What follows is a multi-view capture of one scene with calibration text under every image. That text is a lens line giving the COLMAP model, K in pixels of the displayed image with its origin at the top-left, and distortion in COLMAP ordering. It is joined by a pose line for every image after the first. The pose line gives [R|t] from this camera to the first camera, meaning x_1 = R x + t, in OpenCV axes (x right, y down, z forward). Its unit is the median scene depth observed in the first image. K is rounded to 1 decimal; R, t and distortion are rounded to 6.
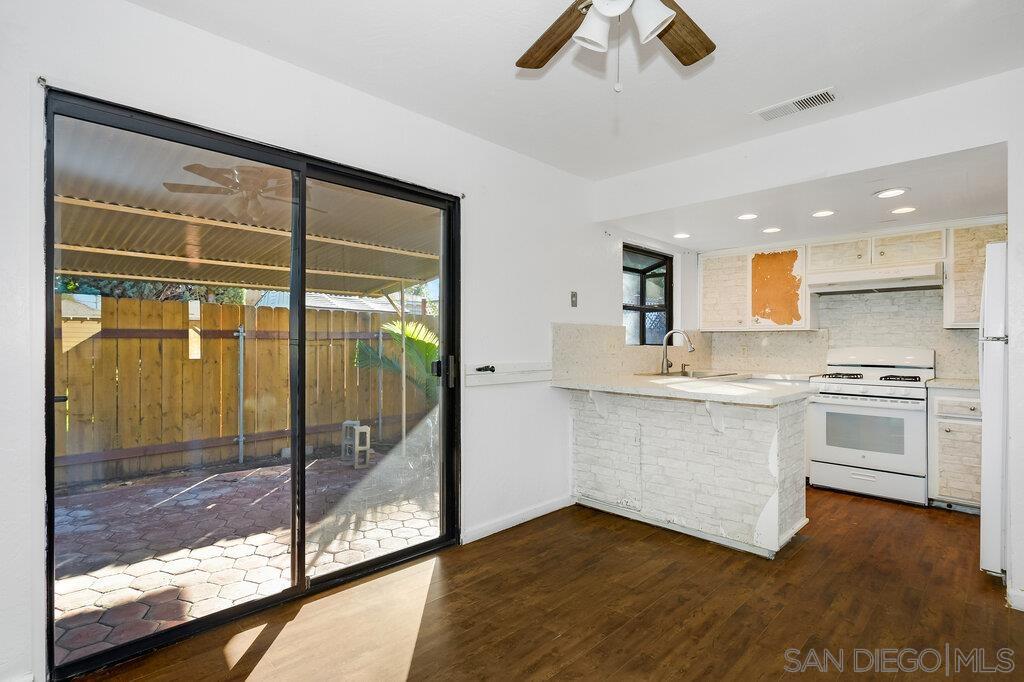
lens RADIAL K [[508.5, 0, 510.3], [0, 508.5, 337.7], [0, 0, 1]] dist [-0.011237, -0.000230]
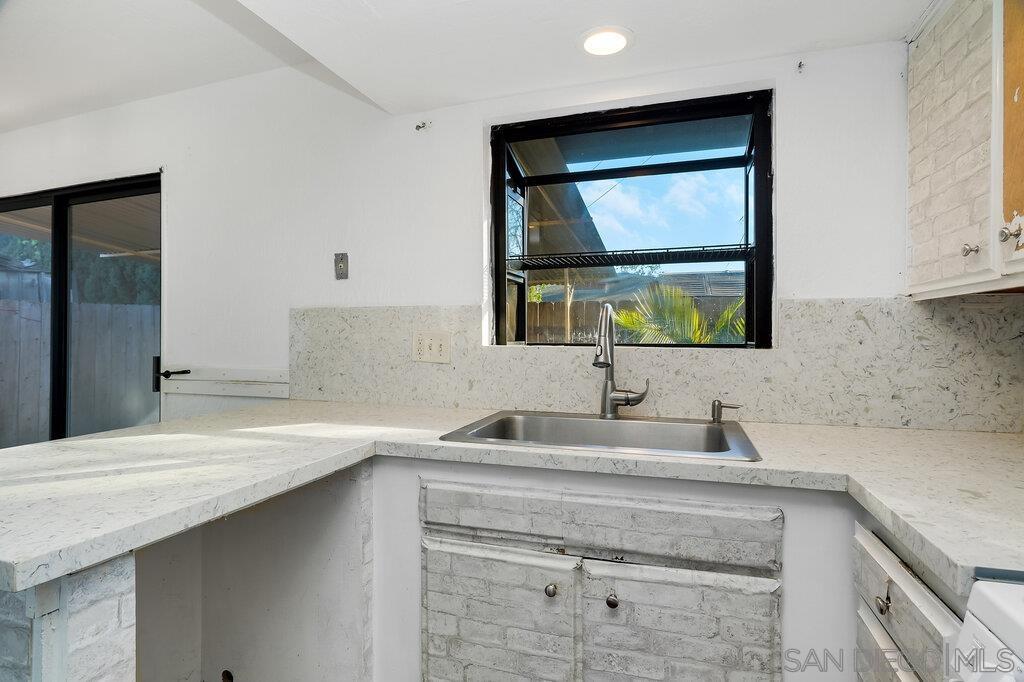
lens RADIAL K [[514.5, 0, 517.8], [0, 514.5, 341.3], [0, 0, 1]] dist [-0.031364, -0.000145]
pose [[0.439931, 0.003697, -0.898024, 0.723140], [0.011684, 0.999883, 0.009840, 0.007262], [0.897955, -0.014822, 0.439837, 0.894243]]
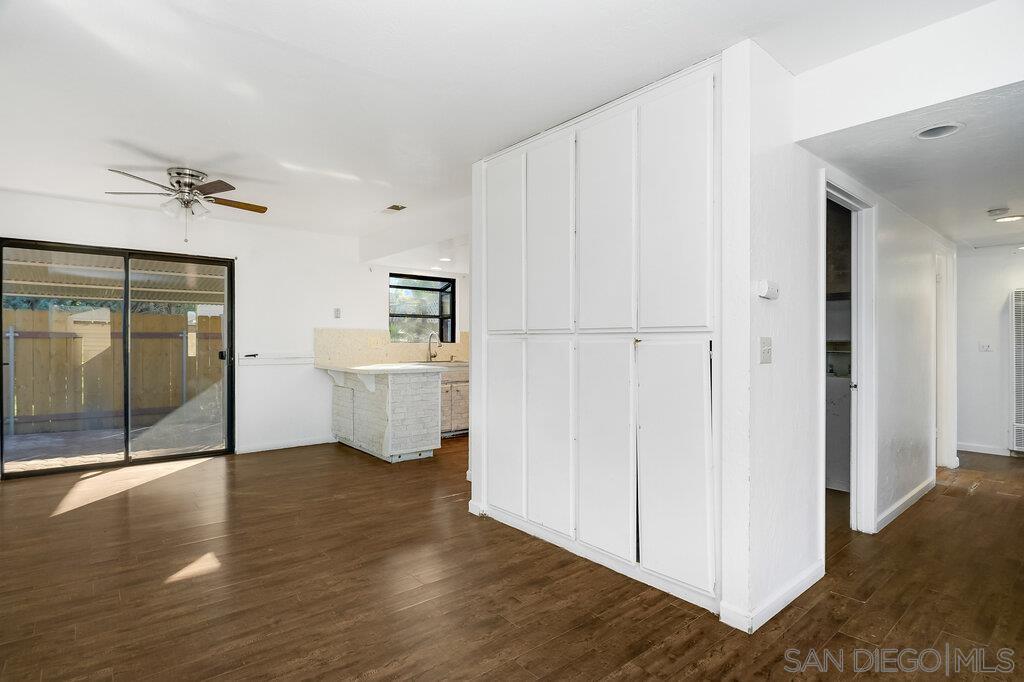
lens RADIAL K [[514.5, 0, 517.8], [0, 514.5, 341.3], [0, 0, 1]] dist [-0.031364, -0.000145]
pose [[0.996242, -0.003809, -0.086535, 0.802247], [0.004390, 0.999969, 0.006521, 0.003588], [0.086507, -0.006877, 0.996227, -0.532656]]
